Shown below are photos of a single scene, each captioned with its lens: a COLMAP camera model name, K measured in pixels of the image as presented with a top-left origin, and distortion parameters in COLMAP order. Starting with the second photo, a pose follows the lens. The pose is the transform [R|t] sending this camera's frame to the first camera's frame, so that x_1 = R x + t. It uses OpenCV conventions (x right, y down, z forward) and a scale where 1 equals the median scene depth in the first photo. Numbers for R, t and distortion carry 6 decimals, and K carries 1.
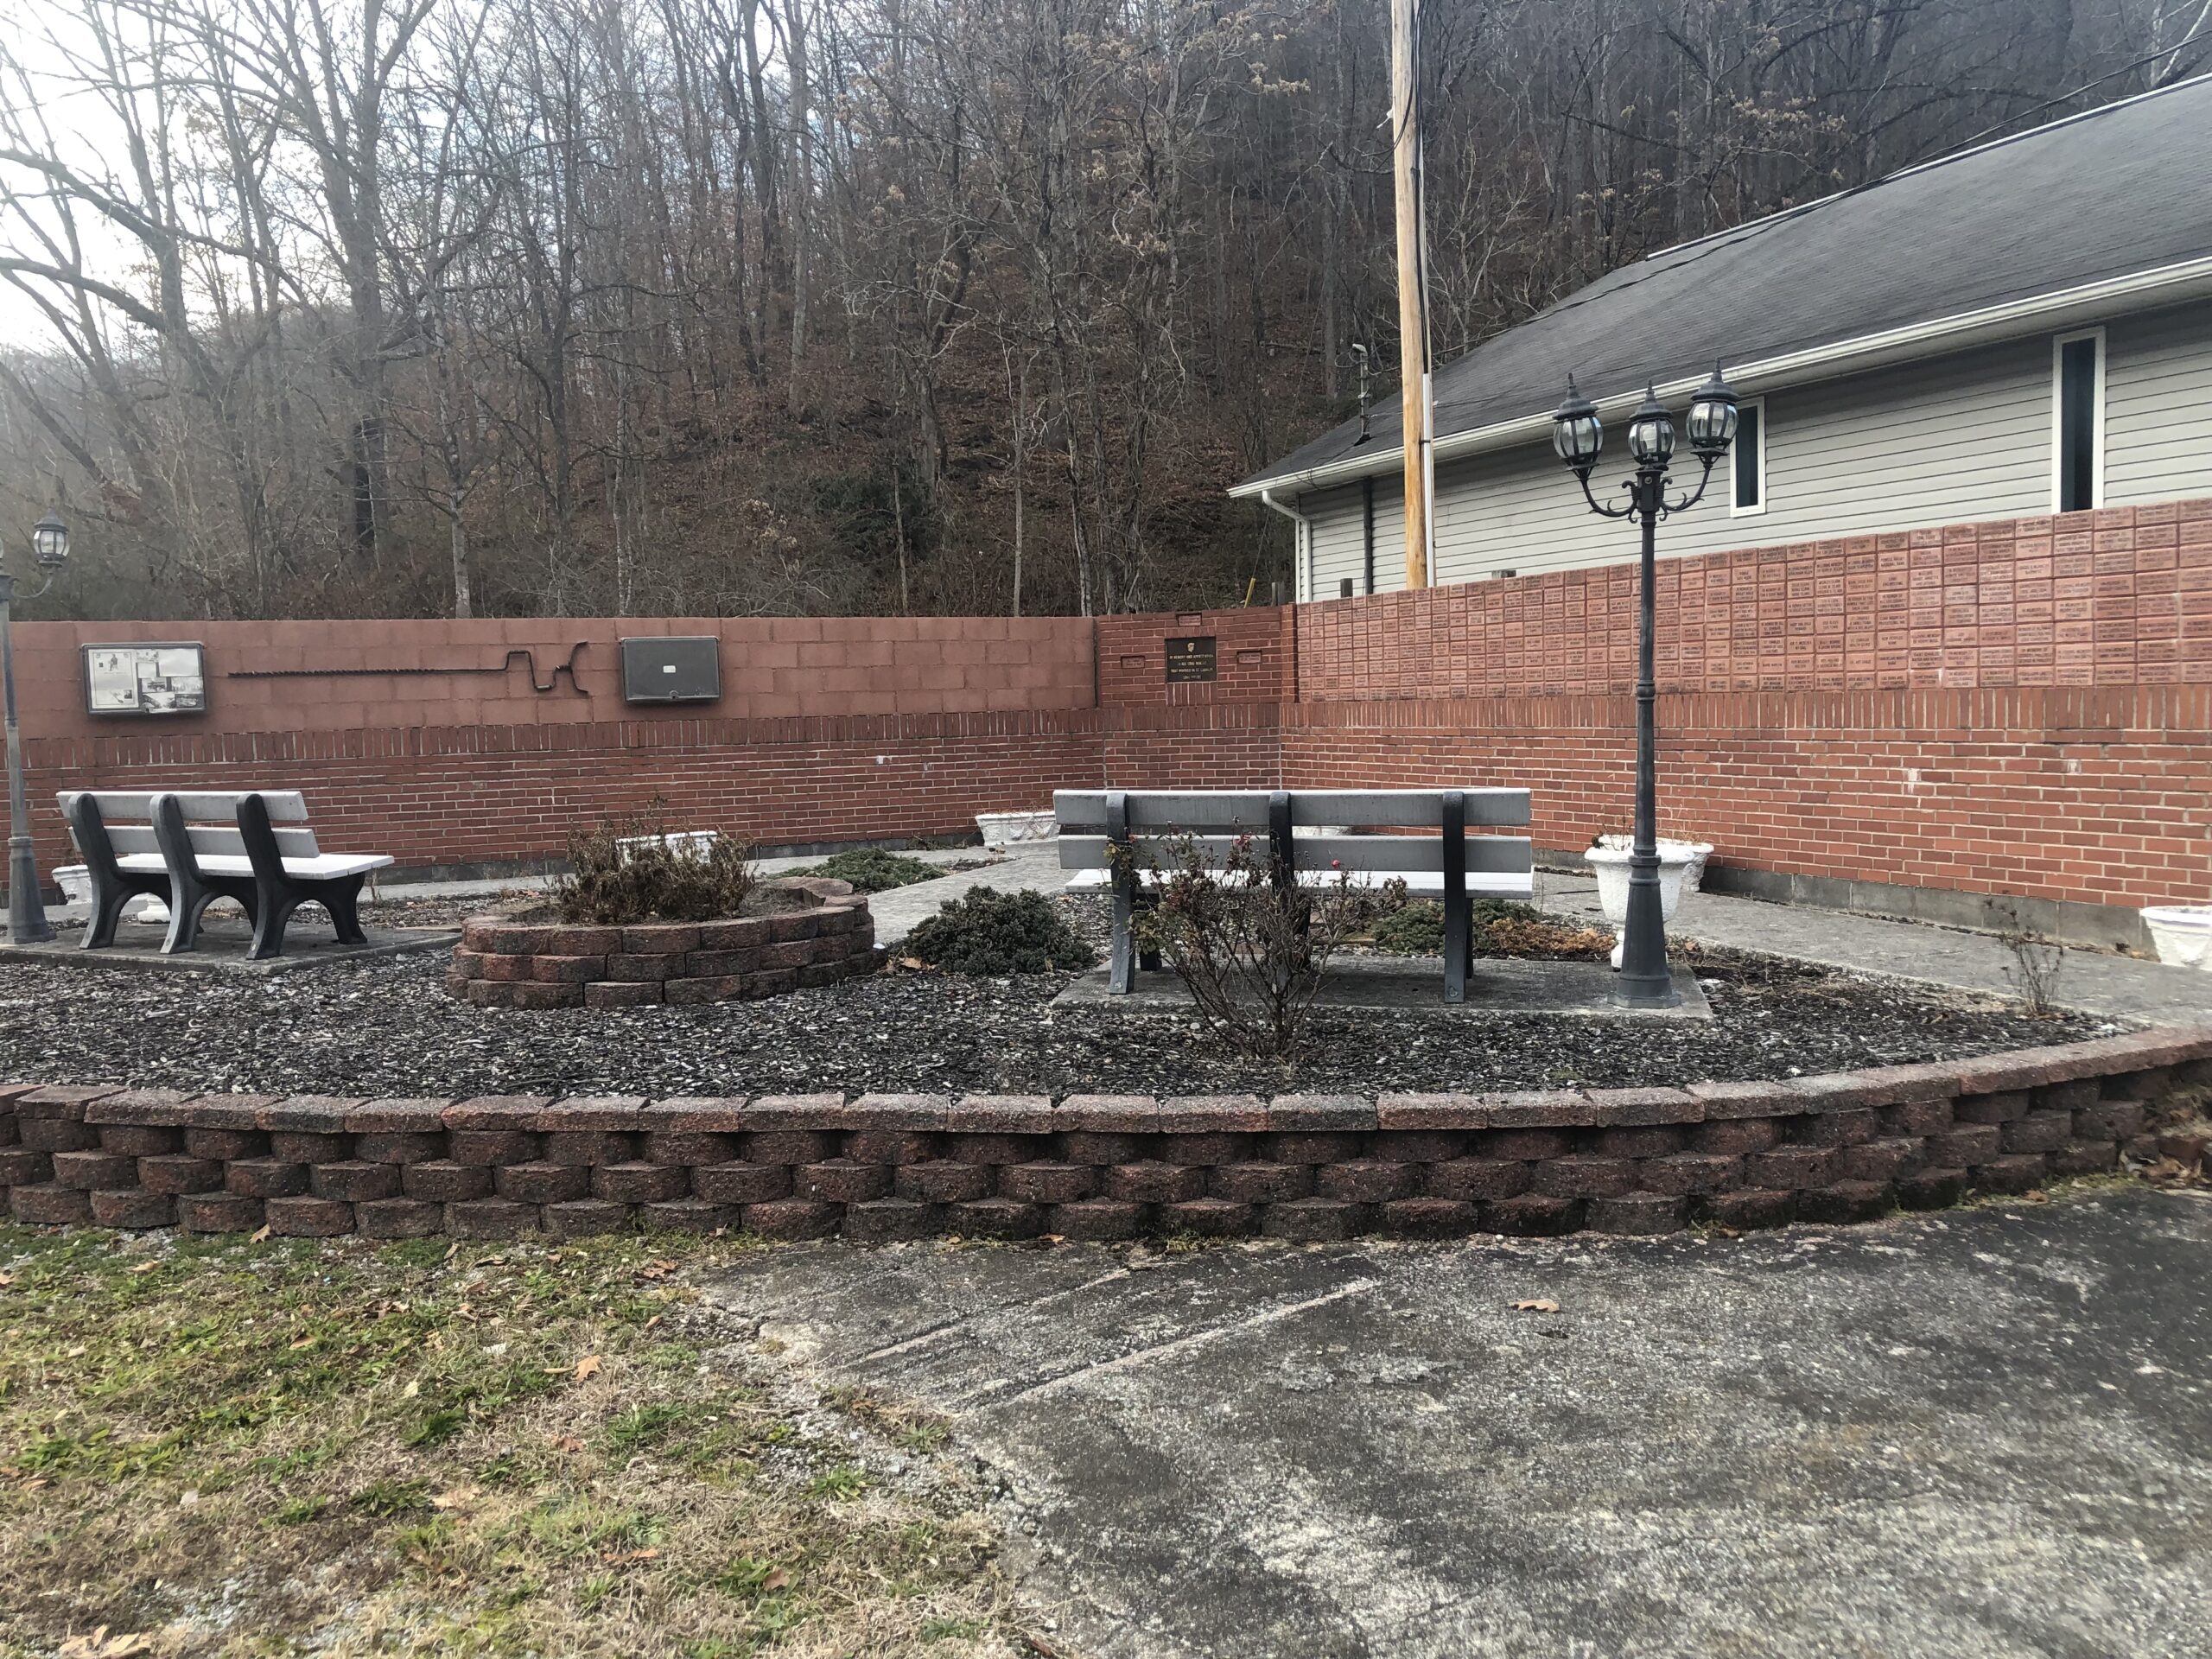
lens RADIAL K [[1757.6, 0, 1105.9], [0, 1757.6, 832.0], [0, 0, 1]] dist [-0.013352, -0.001832]
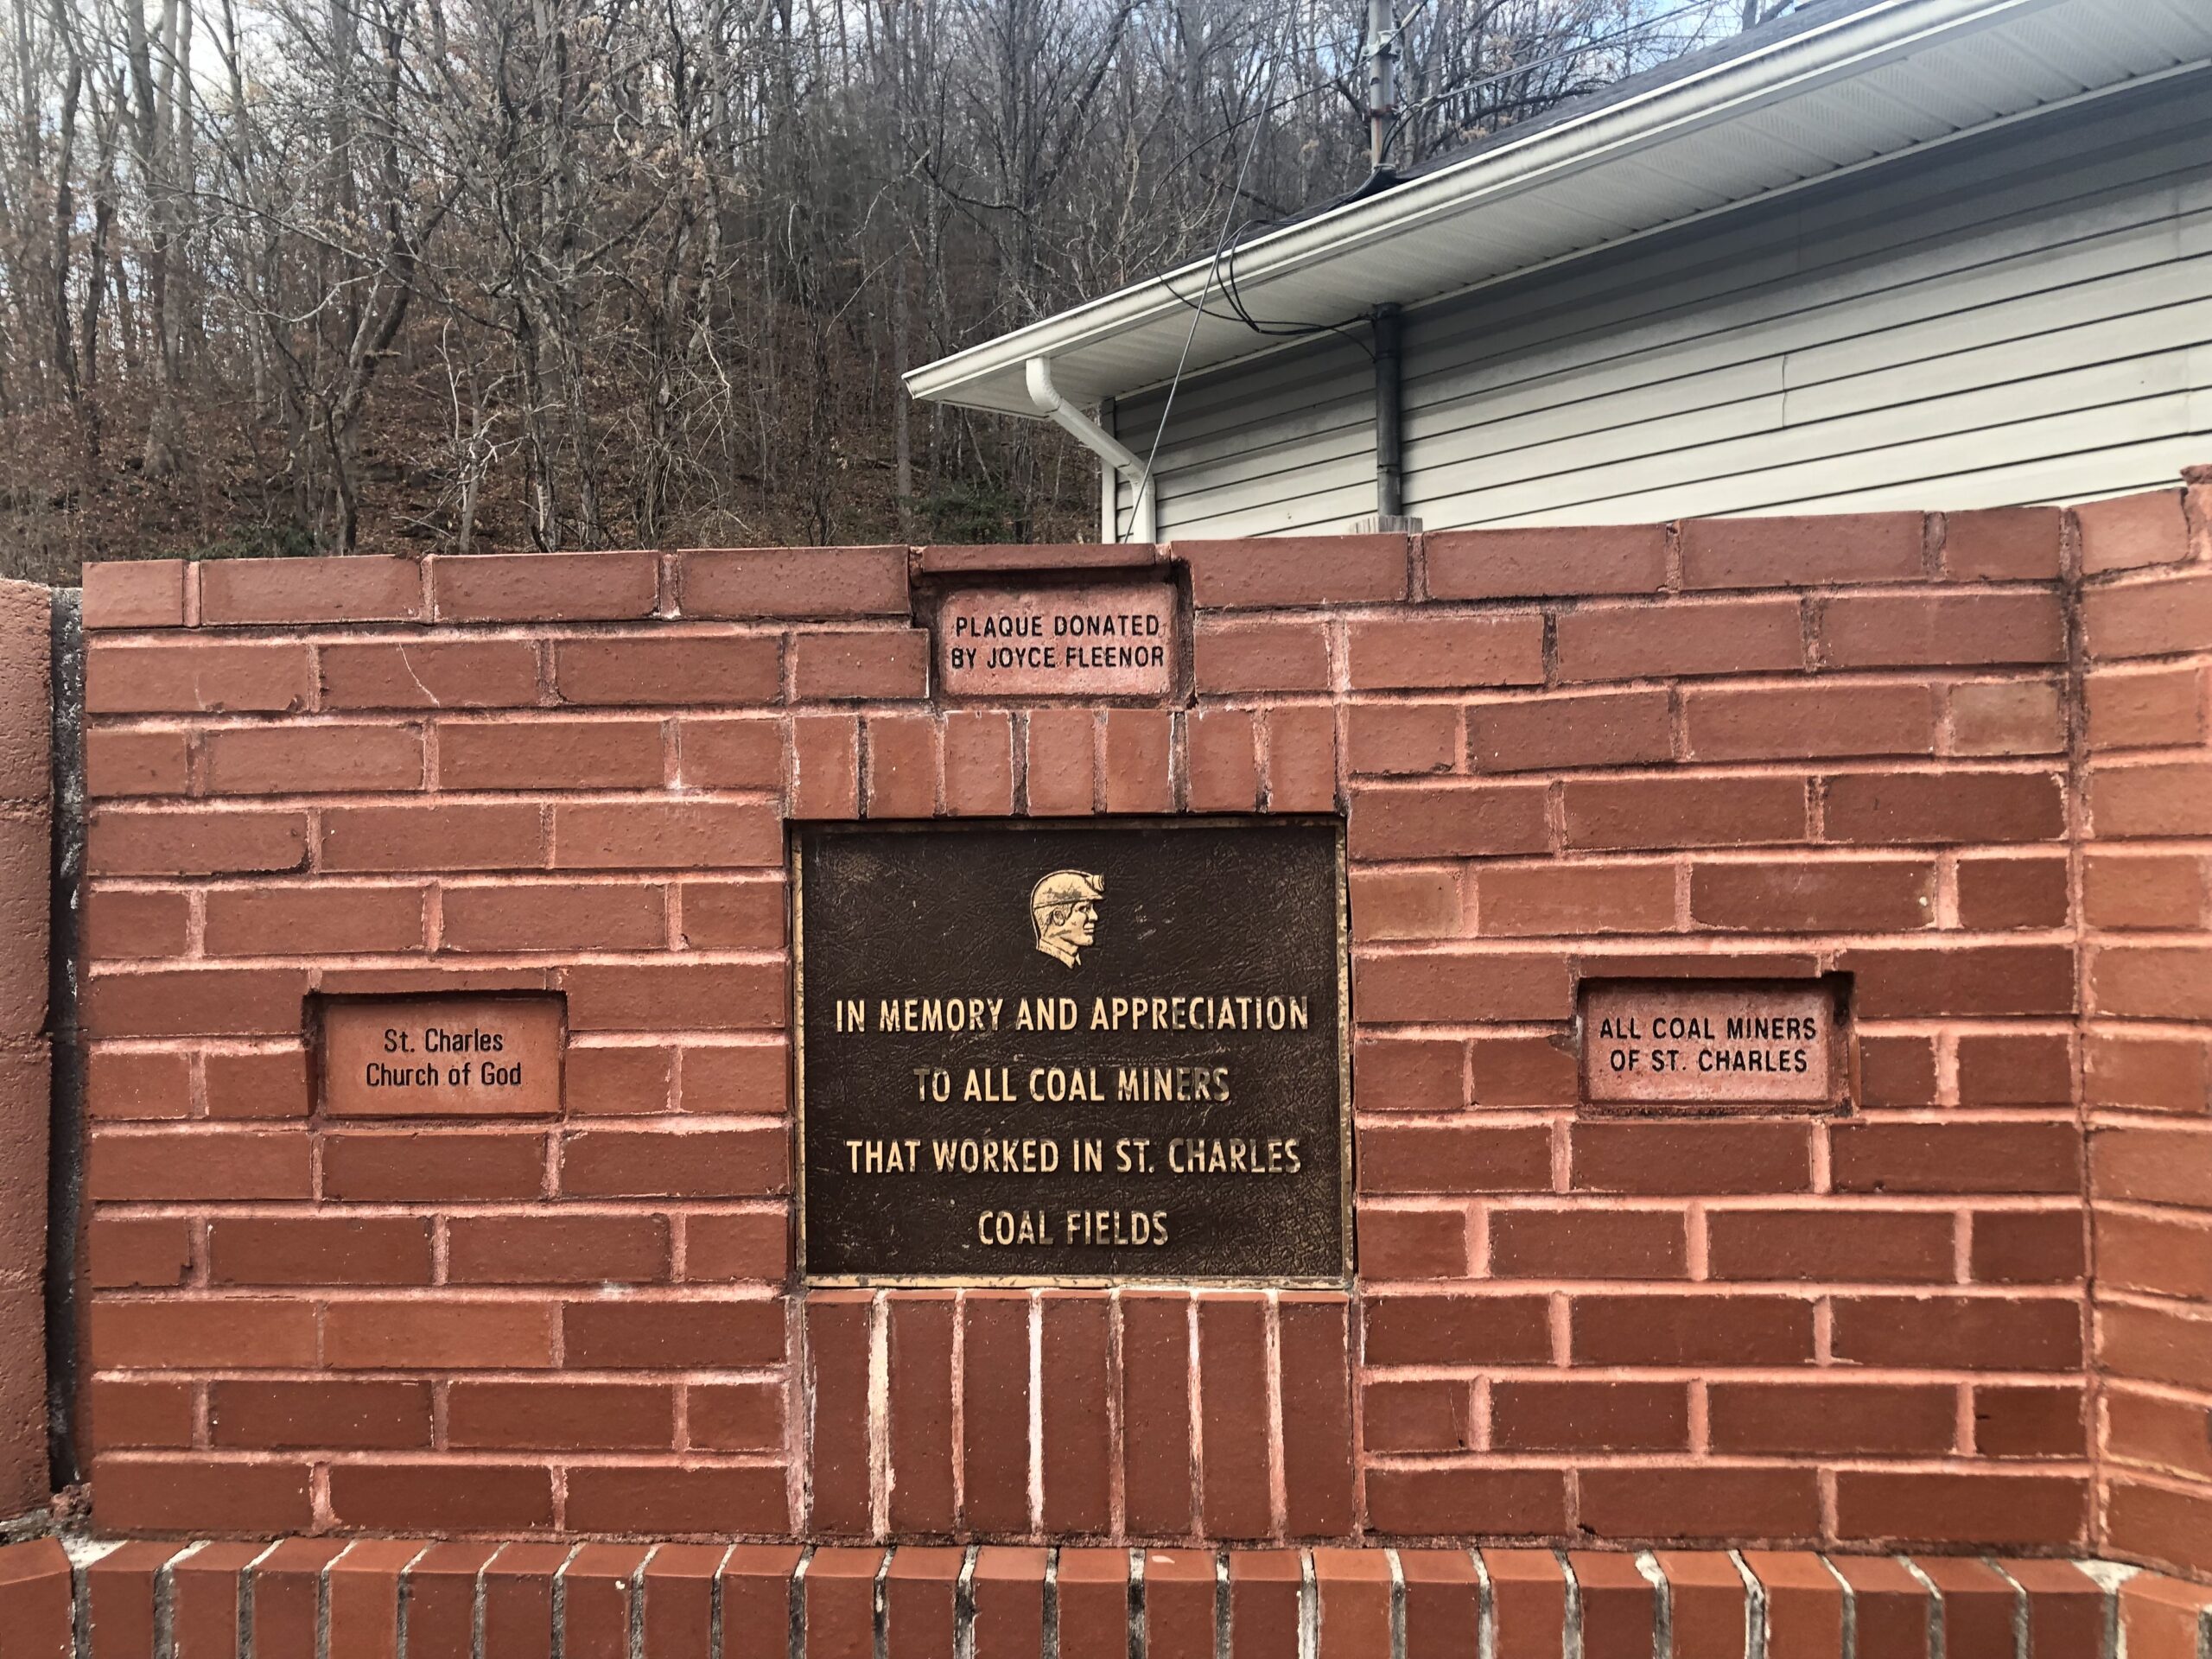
lens RADIAL K [[1757.6, 0, 1102.0], [0, 1757.6, 827.2], [0, 0, 1]] dist [-0.013352, -0.001832]
pose [[0.963891, 0.023063, 0.265297, 0.019520], [0.003828, 0.994940, -0.100400, -0.079937], [-0.266270, 0.097790, 0.958925, 0.721733]]
